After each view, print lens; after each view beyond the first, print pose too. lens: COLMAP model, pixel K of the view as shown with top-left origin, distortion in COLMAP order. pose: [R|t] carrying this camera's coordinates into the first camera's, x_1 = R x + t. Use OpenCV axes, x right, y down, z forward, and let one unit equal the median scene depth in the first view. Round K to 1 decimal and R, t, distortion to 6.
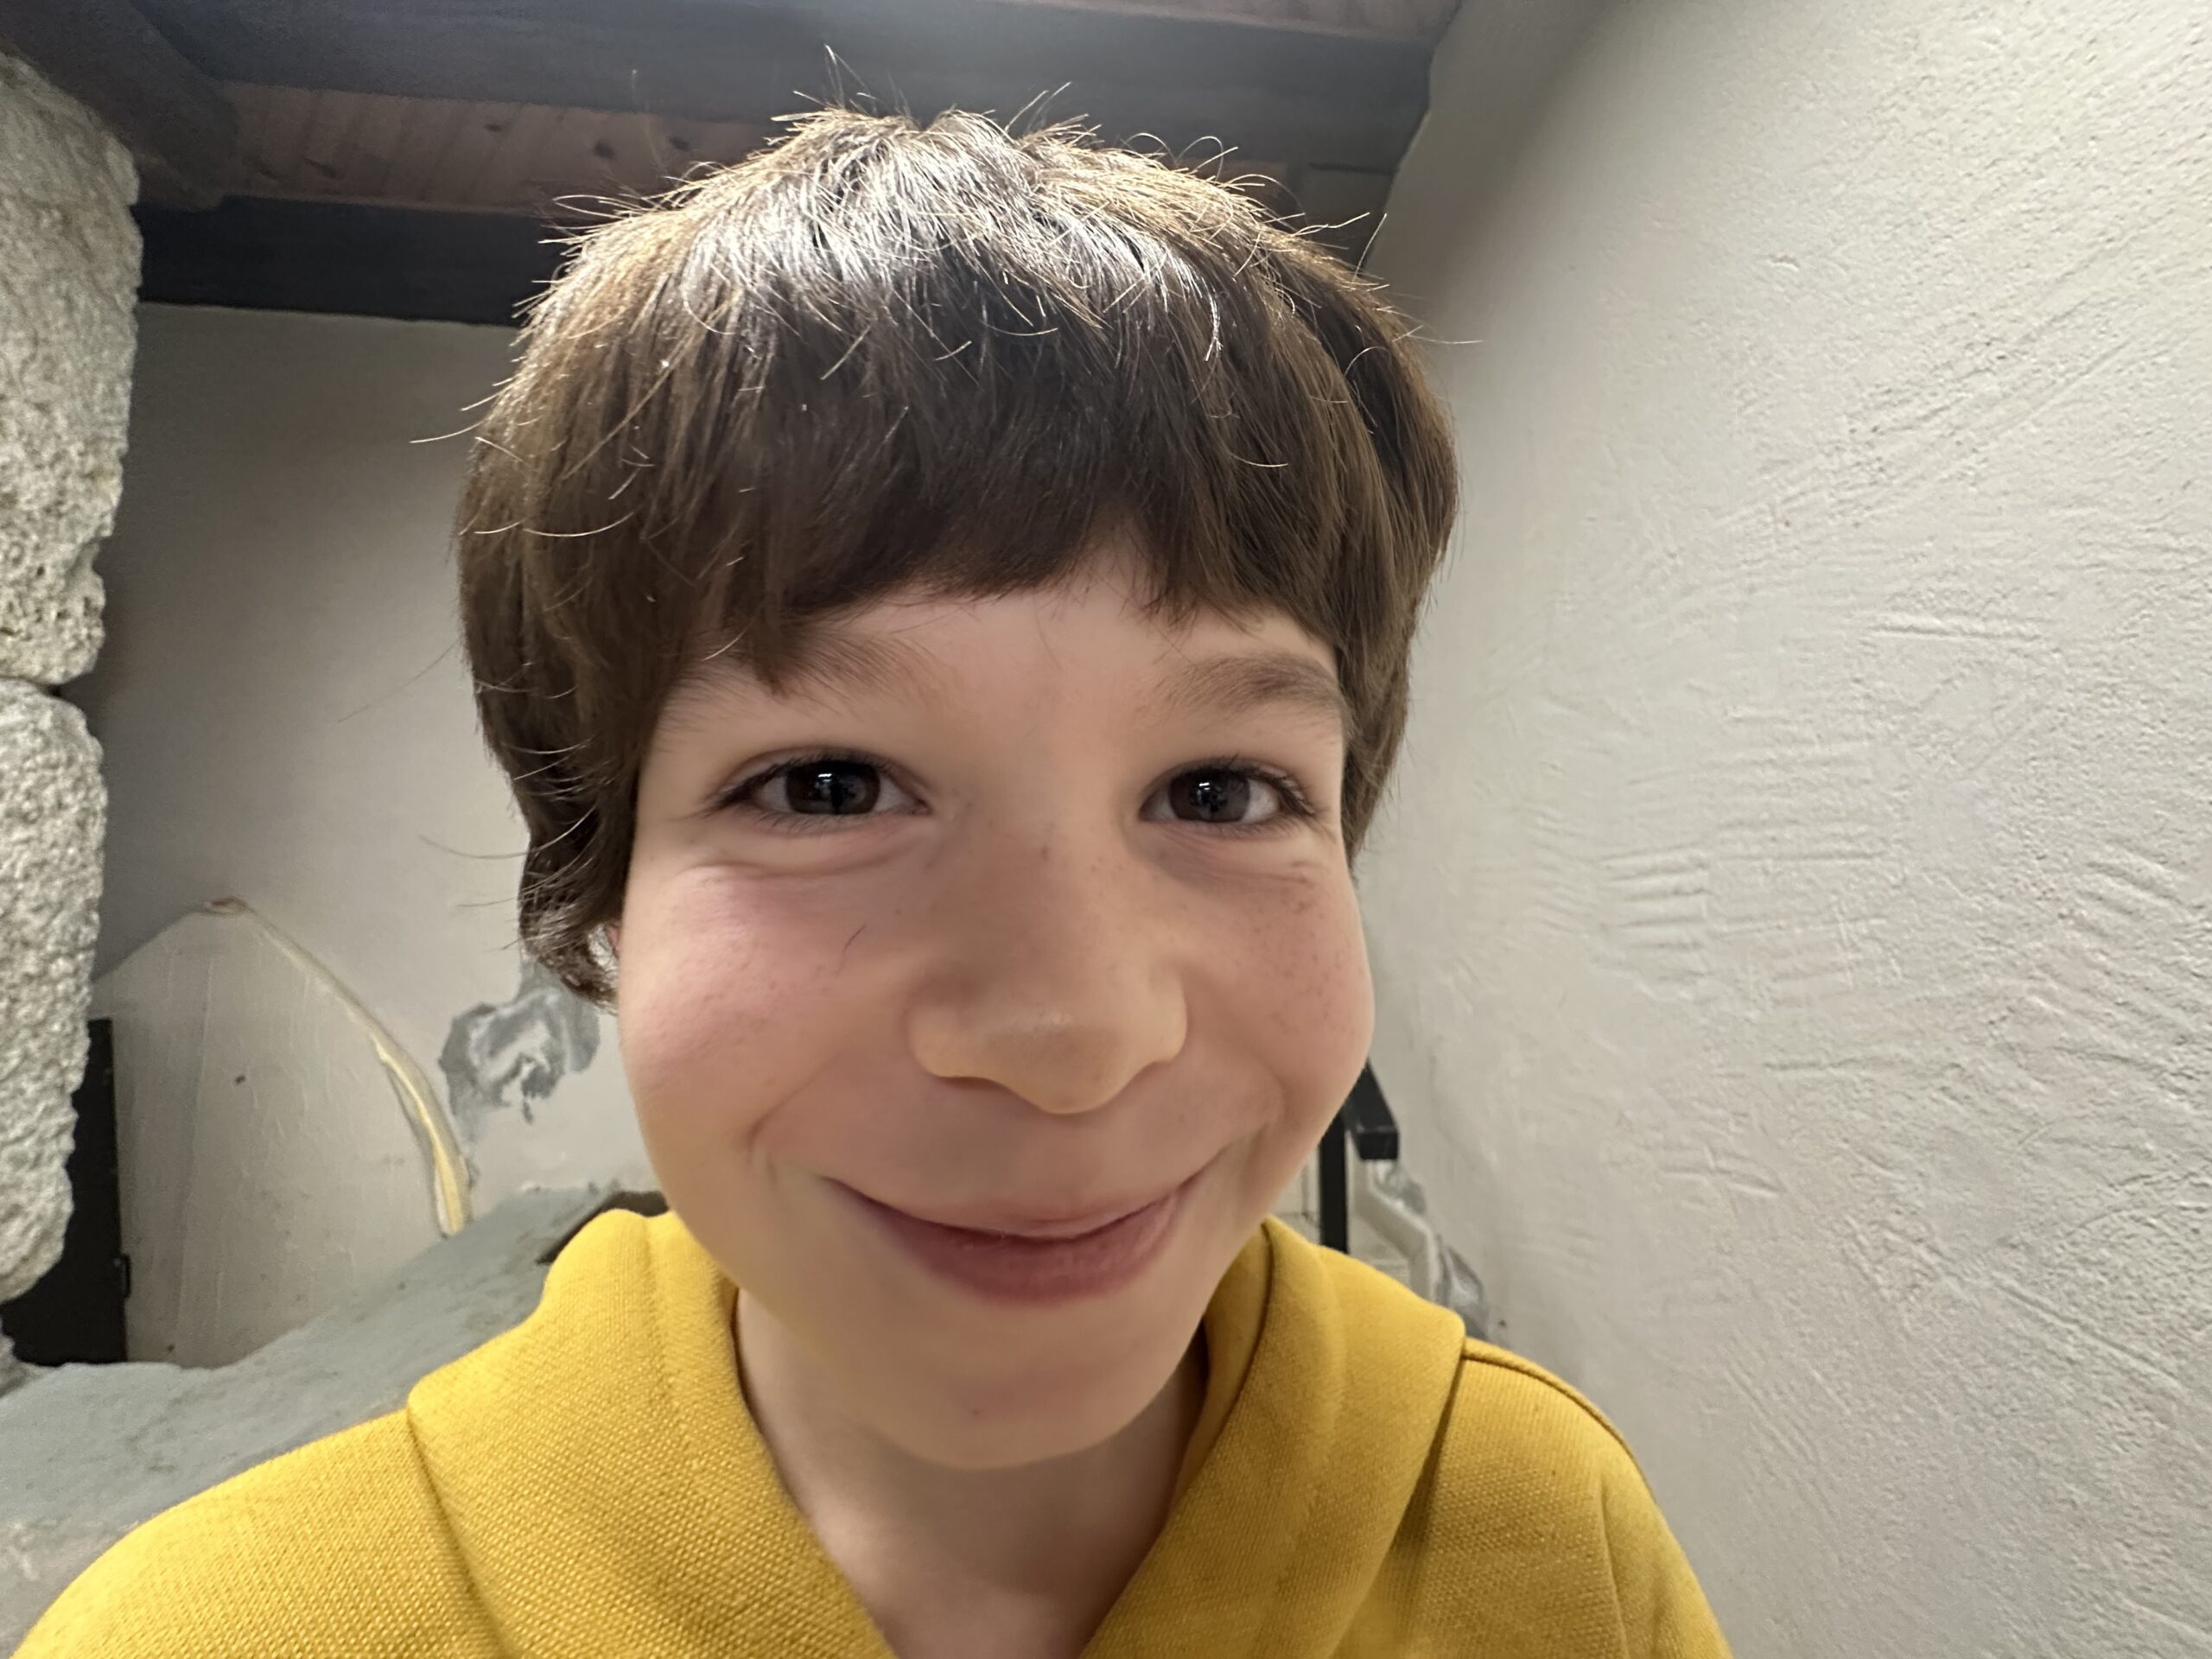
lens RADIAL K [[899.8, 0, 1112.7], [0, 899.8, 828.5], [0, 0, 1]] dist [-0.010968, 0.001243]
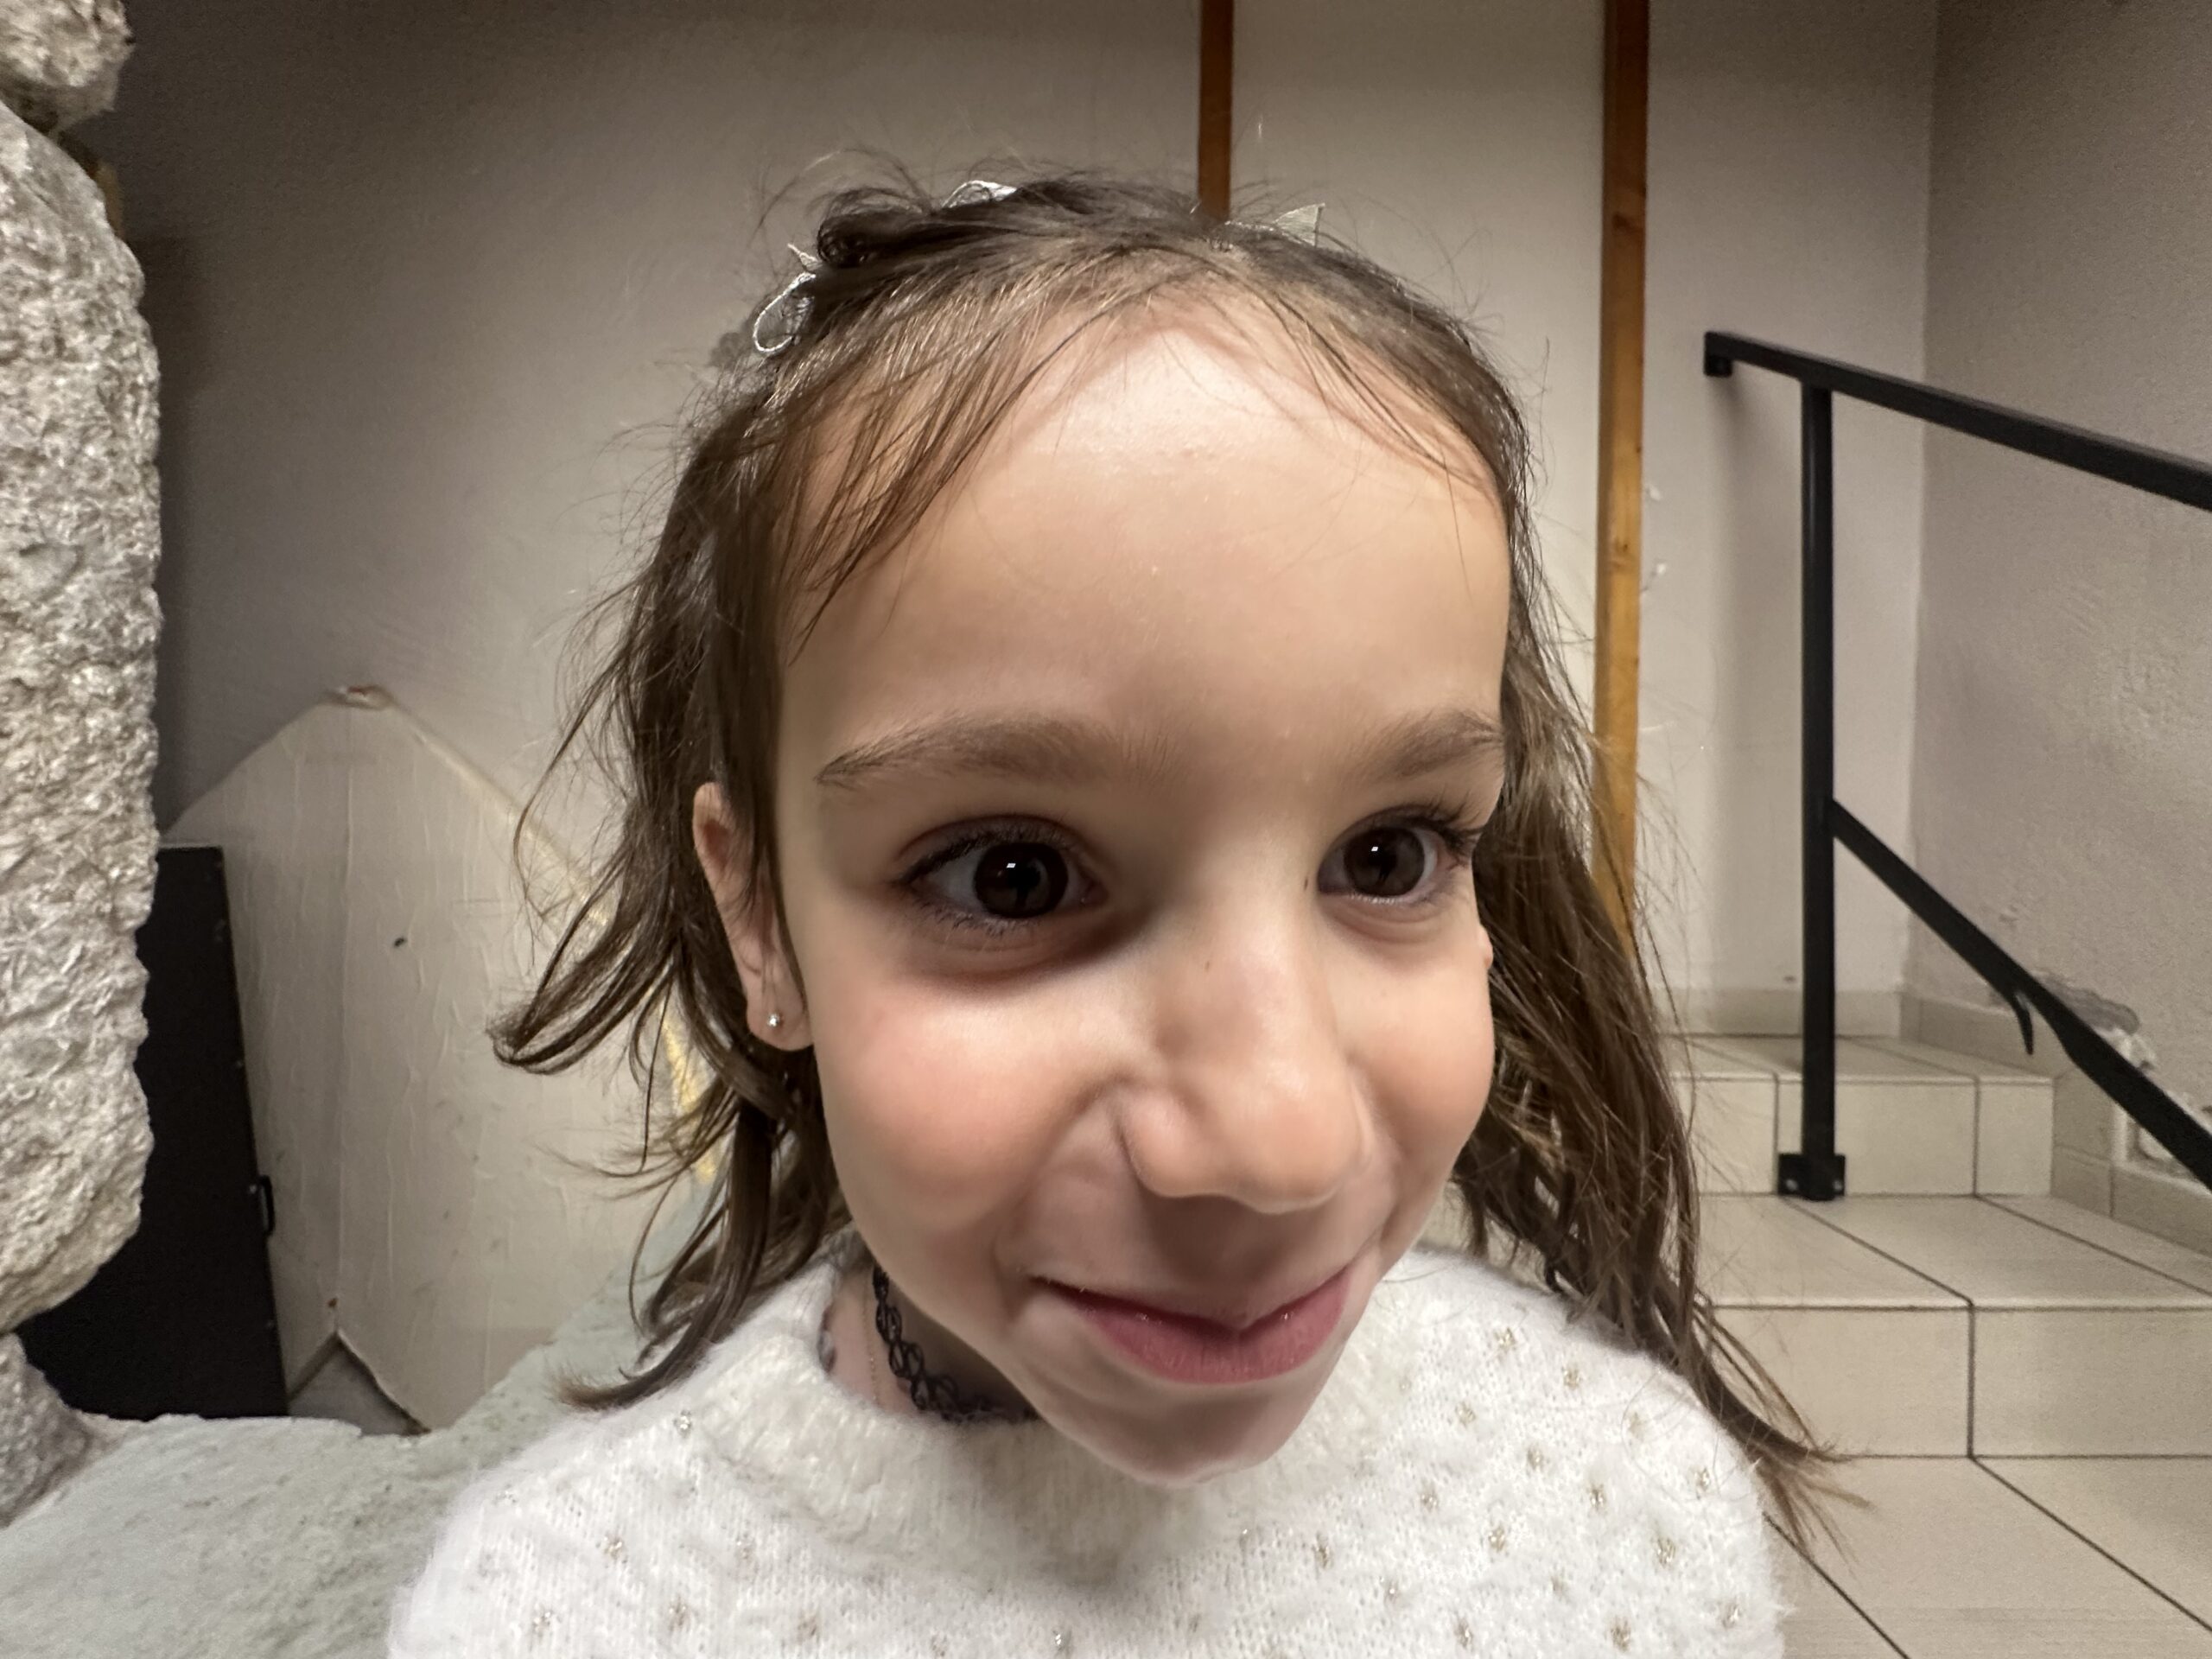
lens RADIAL K [[899.8, 0, 1113.8], [0, 899.8, 833.3], [0, 0, 1]] dist [-0.010968, 0.001243]
pose [[0.997273, 0.023471, -0.069971, -0.581659], [-0.016826, 0.995423, 0.094075, 0.189087], [0.071859, -0.092641, 0.993103, 0.546213]]
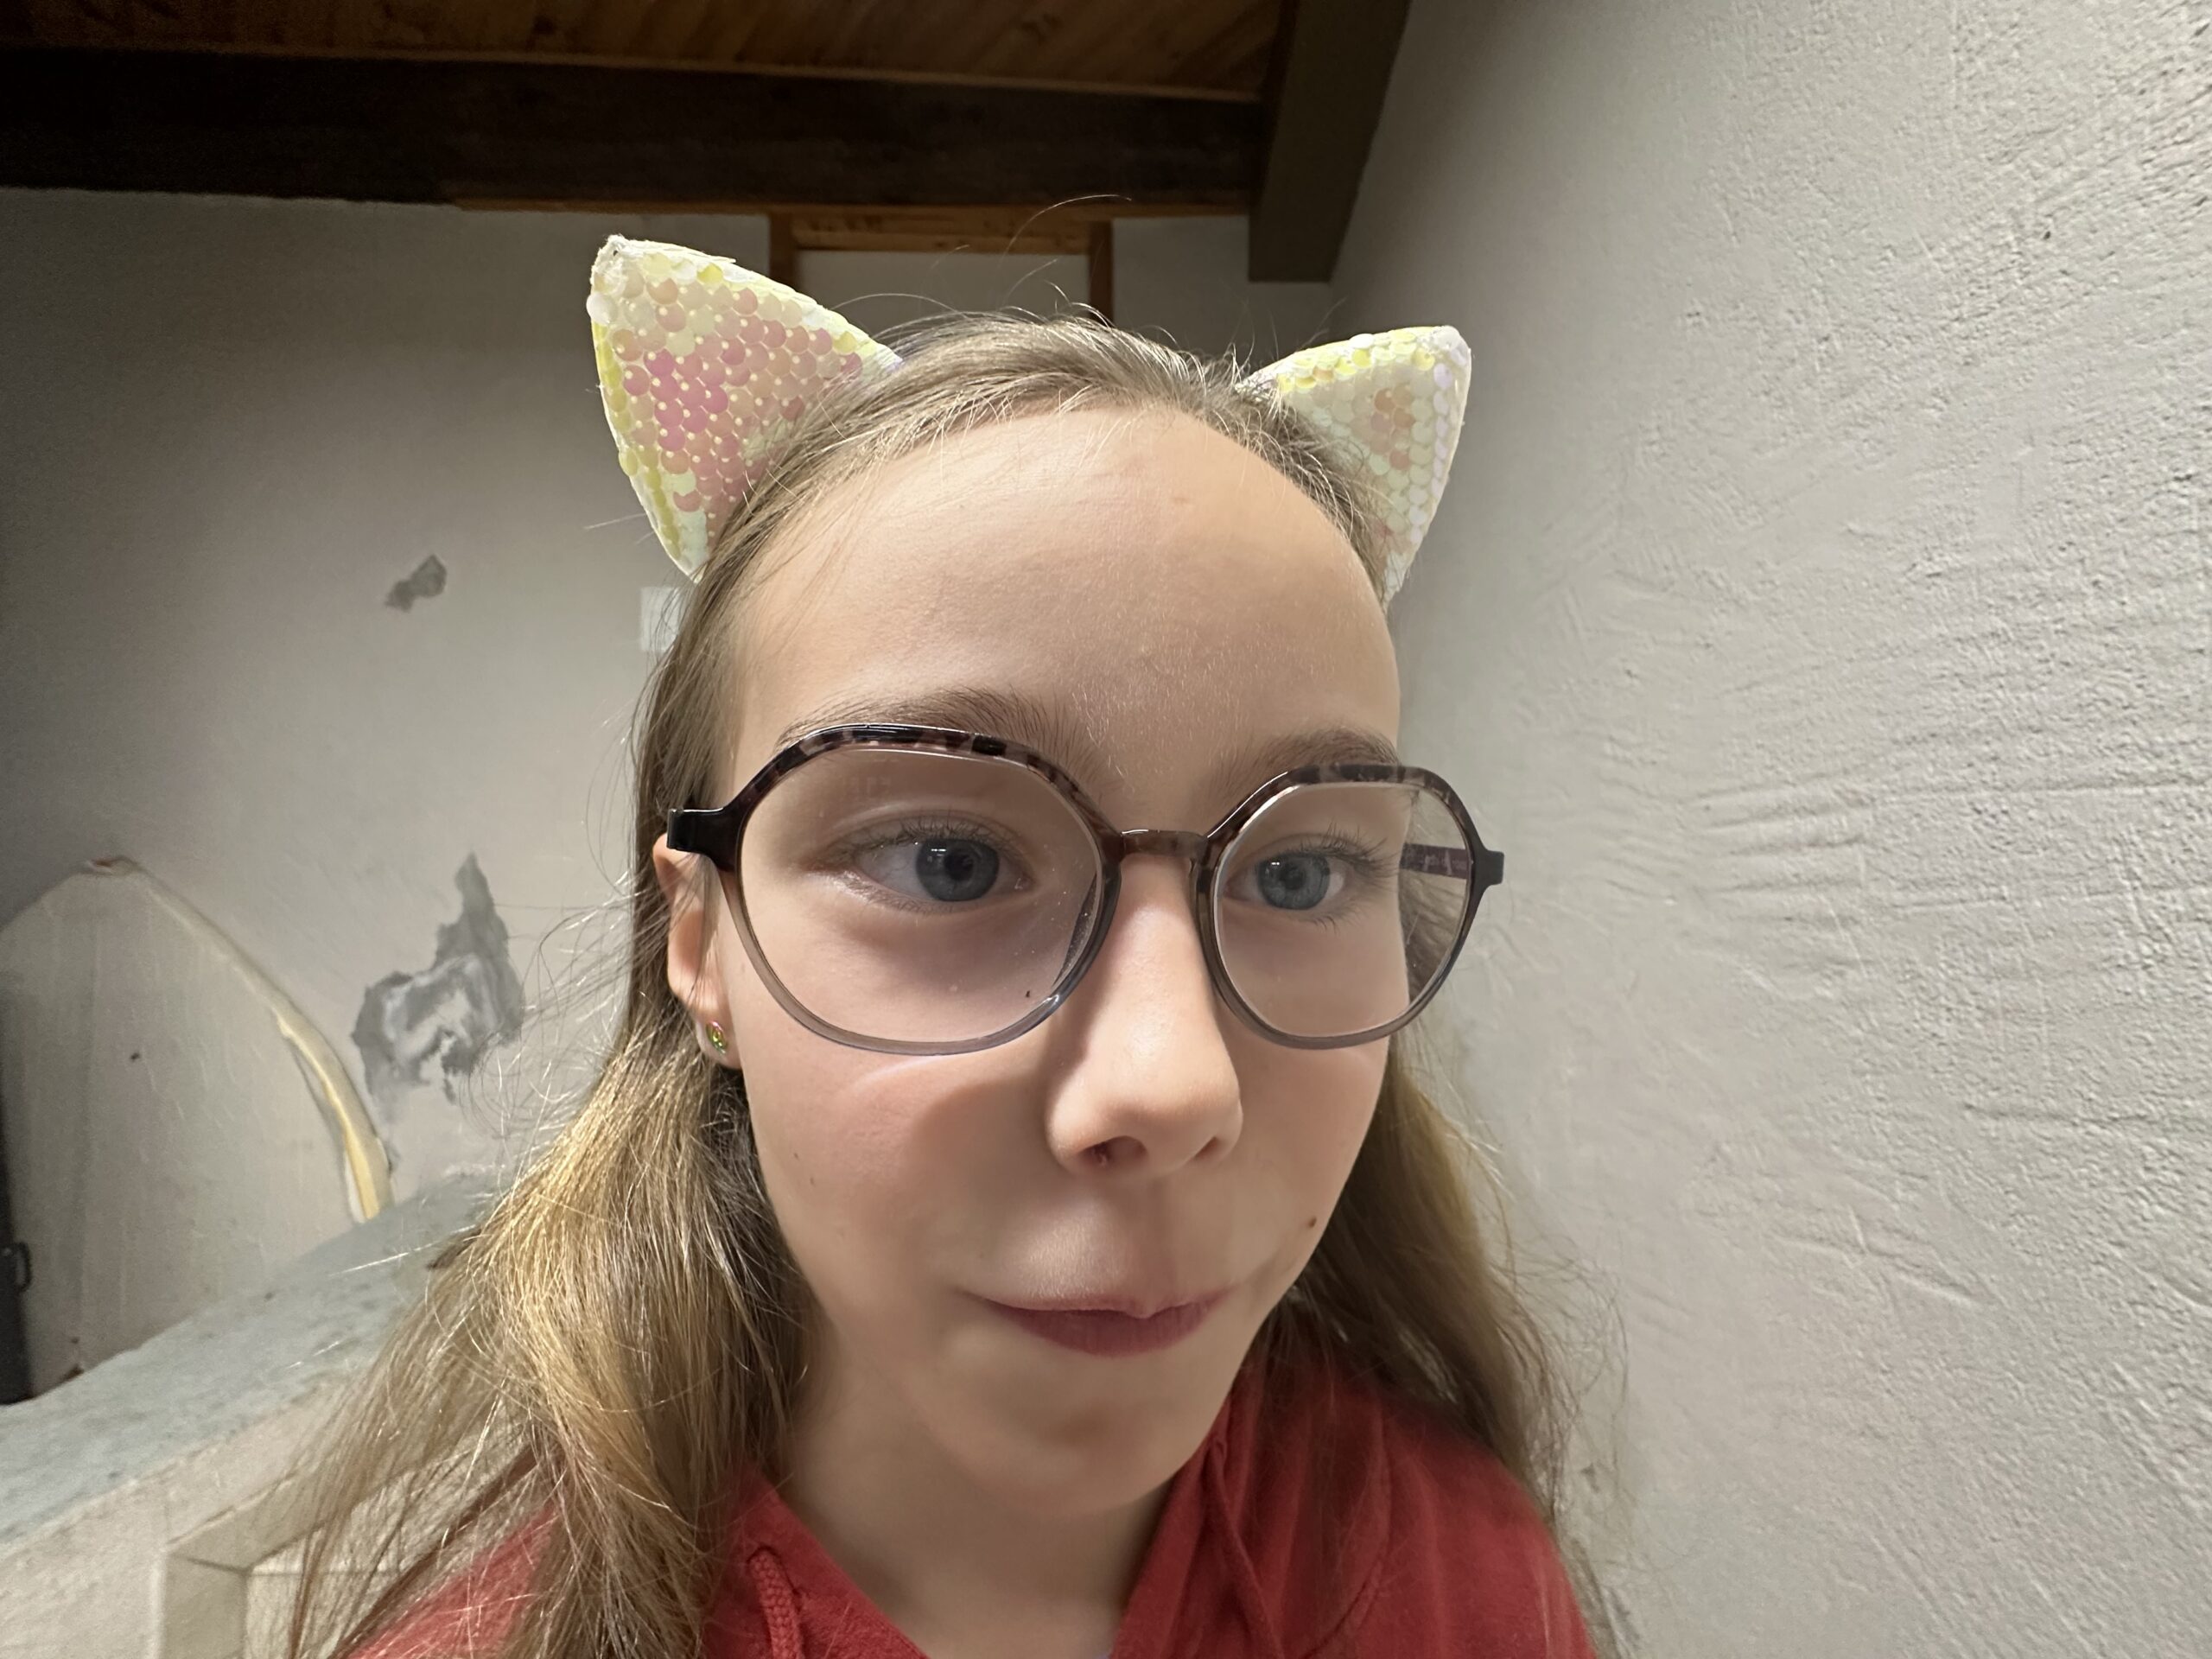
lens RADIAL K [[899.8, 0, 1110.2], [0, 899.8, 828.8], [0, 0, 1]] dist [-0.010968, 0.001243]
pose [[0.998710, -0.006155, -0.050405, 0.102749], [0.008839, 0.998545, 0.053187, 0.015984], [0.050004, -0.053564, 0.997312, 0.239339]]
